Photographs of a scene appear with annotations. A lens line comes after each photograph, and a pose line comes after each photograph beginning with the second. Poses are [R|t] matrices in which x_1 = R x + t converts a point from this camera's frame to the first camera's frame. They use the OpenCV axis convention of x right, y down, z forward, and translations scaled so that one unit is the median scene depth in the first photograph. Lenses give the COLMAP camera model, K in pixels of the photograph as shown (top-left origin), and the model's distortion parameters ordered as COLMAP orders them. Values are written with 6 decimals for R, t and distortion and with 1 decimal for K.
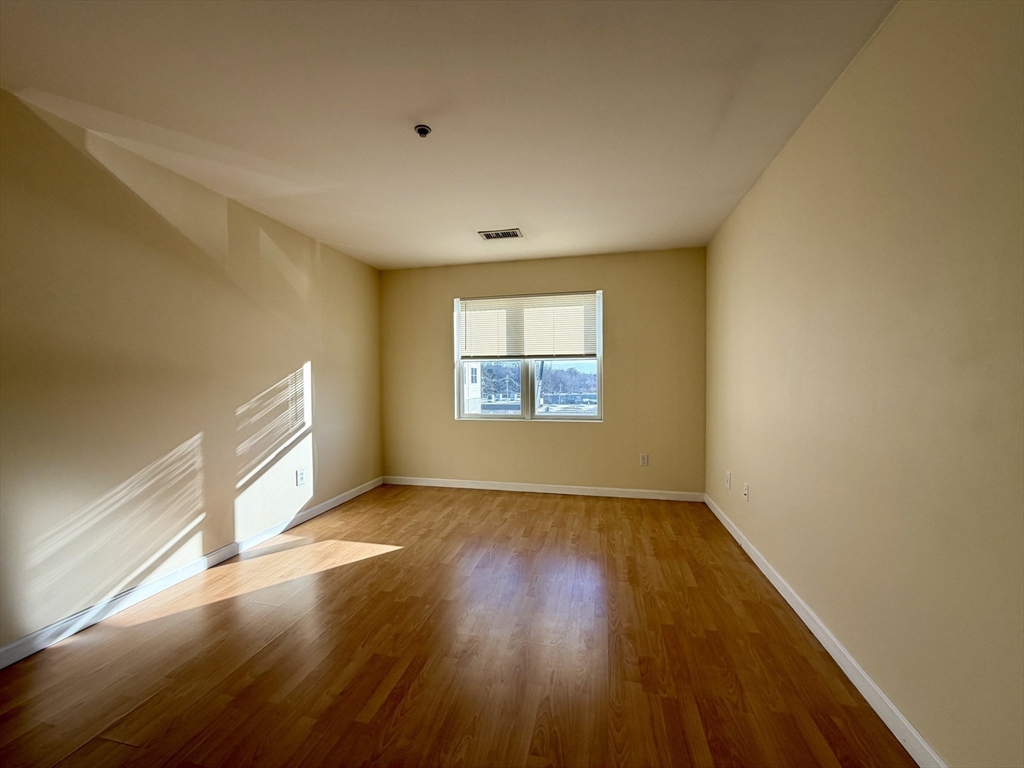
lens RADIAL K [[406.4, 0, 512.0], [0, 406.4, 384.0], [0, 0, 1]] dist [-0.001125, -0.000770]
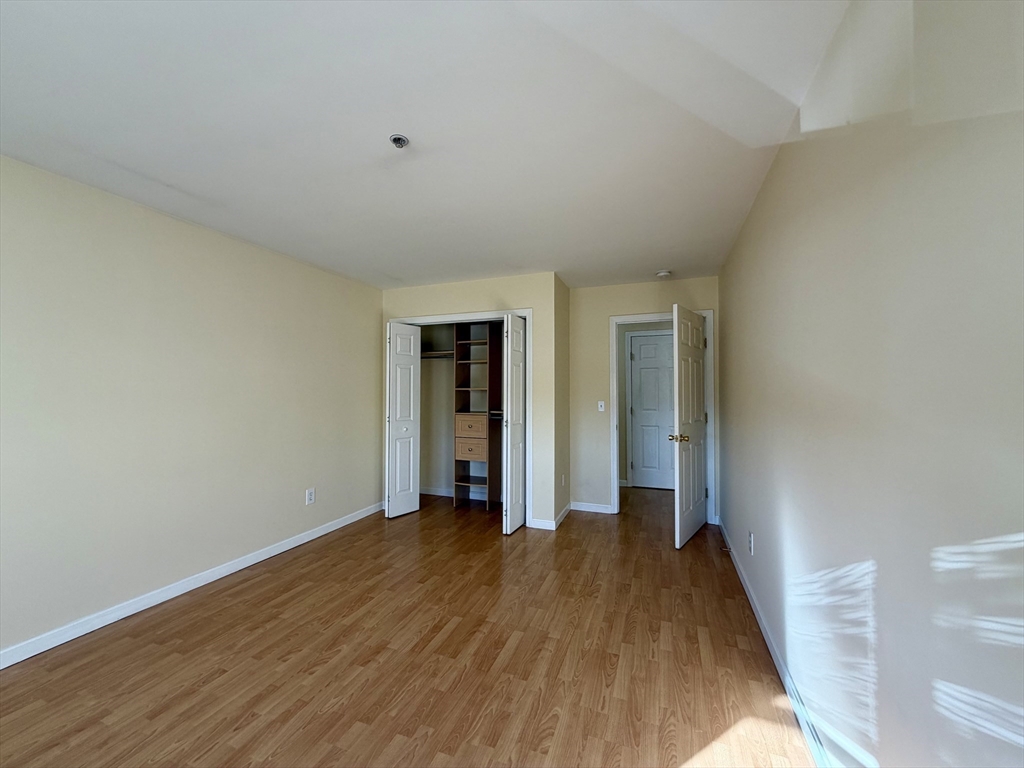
lens RADIAL K [[406.4, 0, 512.0], [0, 406.4, 384.0], [0, 0, 1]] dist [-0.001125, -0.000770]
pose [[-0.990957, 0.007995, 0.133940, -0.596180], [0.007814, 0.999968, -0.001876, -0.084598], [-0.133951, -0.000813, -0.990988, 1.912399]]
